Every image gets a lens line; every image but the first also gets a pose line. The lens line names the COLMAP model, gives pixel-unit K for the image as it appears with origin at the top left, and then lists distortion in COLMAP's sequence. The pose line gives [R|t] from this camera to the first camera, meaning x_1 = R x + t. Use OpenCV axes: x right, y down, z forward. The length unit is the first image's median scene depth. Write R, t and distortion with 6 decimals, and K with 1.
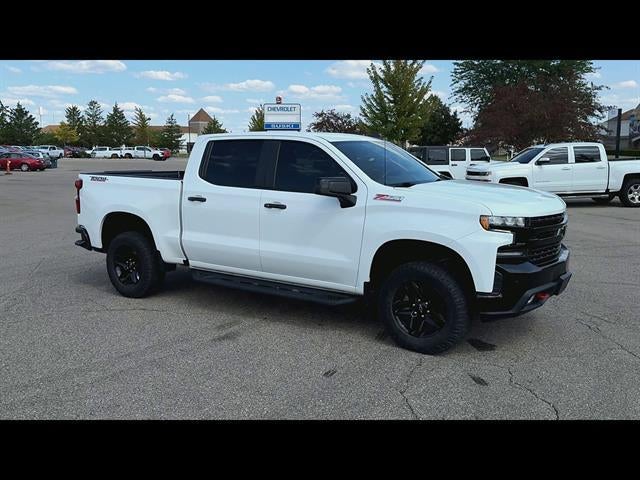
lens RADIAL K [[608.6, 0, 329.1], [0, 608.6, 239.7], [0, 0, 1]] dist [0.063497, -0.013475]
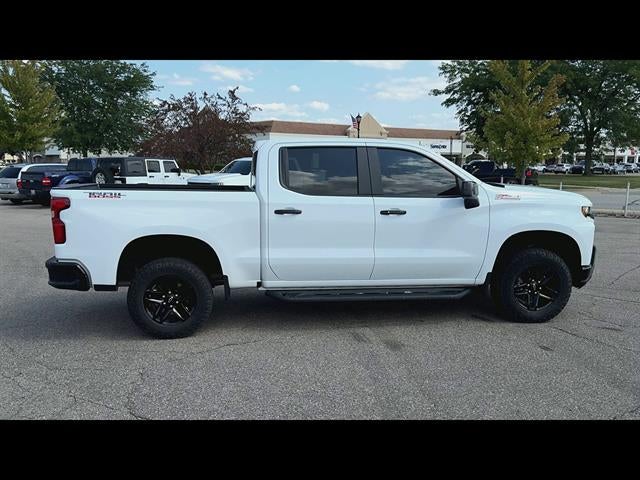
lens RADIAL K [[593.1, 0, 319.5], [0, 593.1, 272.7], [0, 0, 1]] dist [0.090425, -0.008495]
pose [[0.756743, -0.119508, 0.642696, -0.761536], [0.097003, 0.992792, 0.070391, -0.033830], [-0.646476, 0.009076, 0.762880, 0.295070]]
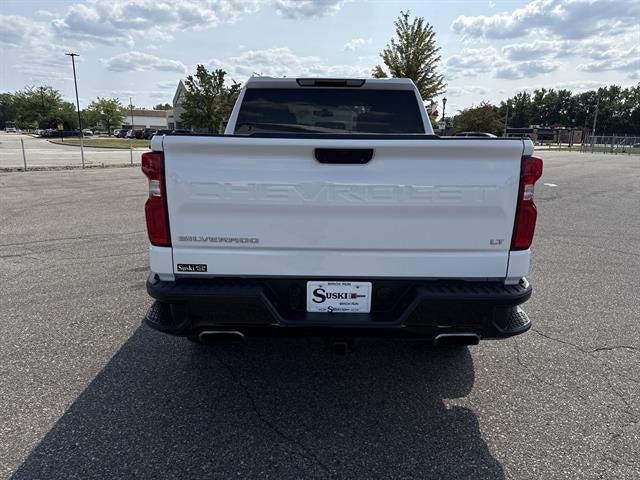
lens RADIAL K [[450.3, 0, 312.0], [0, 450.3, 251.2], [0, 0, 1]] dist [-0.004519, -0.008380]
pose [[-0.538574, -0.225232, 0.811916, -0.666782], [0.103802, 0.938533, 0.329212, -0.175380], [-0.836160, 0.261583, -0.482090, 1.497676]]
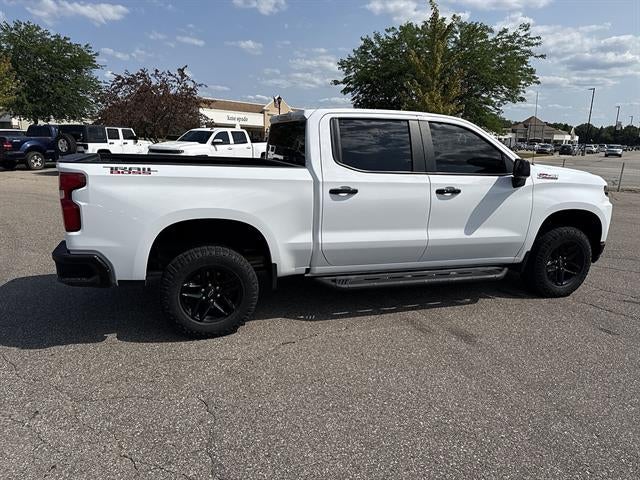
lens RADIAL K [[448.5, 0, 323.1], [0, 448.5, 246.9], [0, 0, 1]] dist [0.053013, -0.057214]
pose [[0.619609, -0.170487, 0.766172, -0.705781], [0.089309, 0.985100, 0.146978, -0.083319], [-0.779813, -0.022643, 0.625603, 0.646144]]
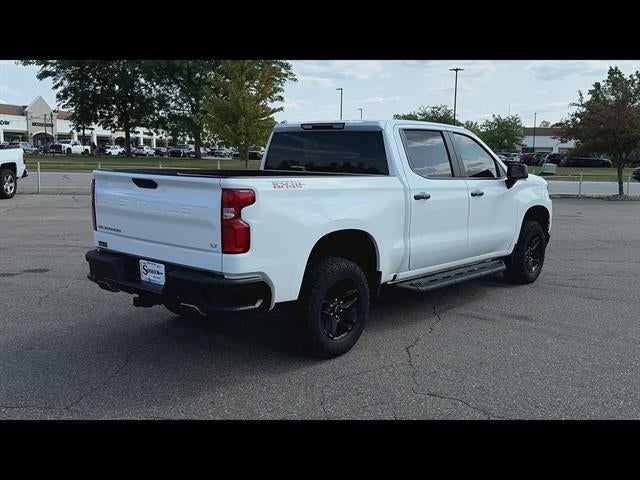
lens RADIAL K [[608.6, 0, 329.1], [0, 608.6, 239.7], [0, 0, 1]] dist [0.063497, -0.013475]
pose [[0.137398, -0.144218, 0.979961, -1.086956], [0.126481, 0.983799, 0.127049, -0.132813], [-0.982407, 0.106491, 0.153413, 1.005150]]
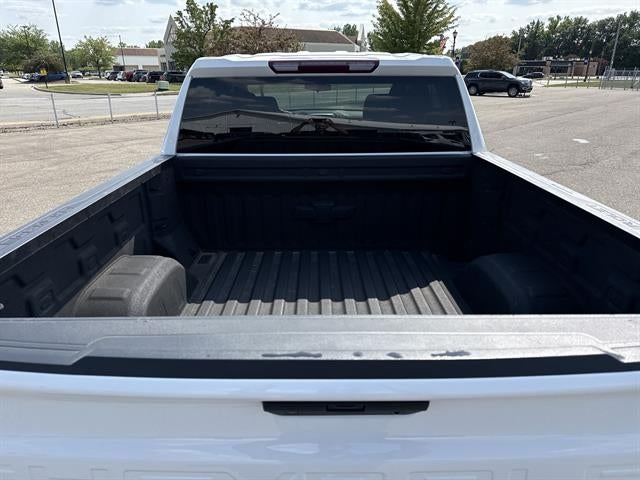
lens RADIAL K [[450.3, 0, 312.0], [0, 450.3, 251.2], [0, 0, 1]] dist [-0.004519, -0.008380]
pose [[-0.537520, -0.318223, 0.780901, -0.485397], [0.122841, 0.886631, 0.445864, -0.217047], [-0.834256, 0.335588, -0.437491, 1.357119]]
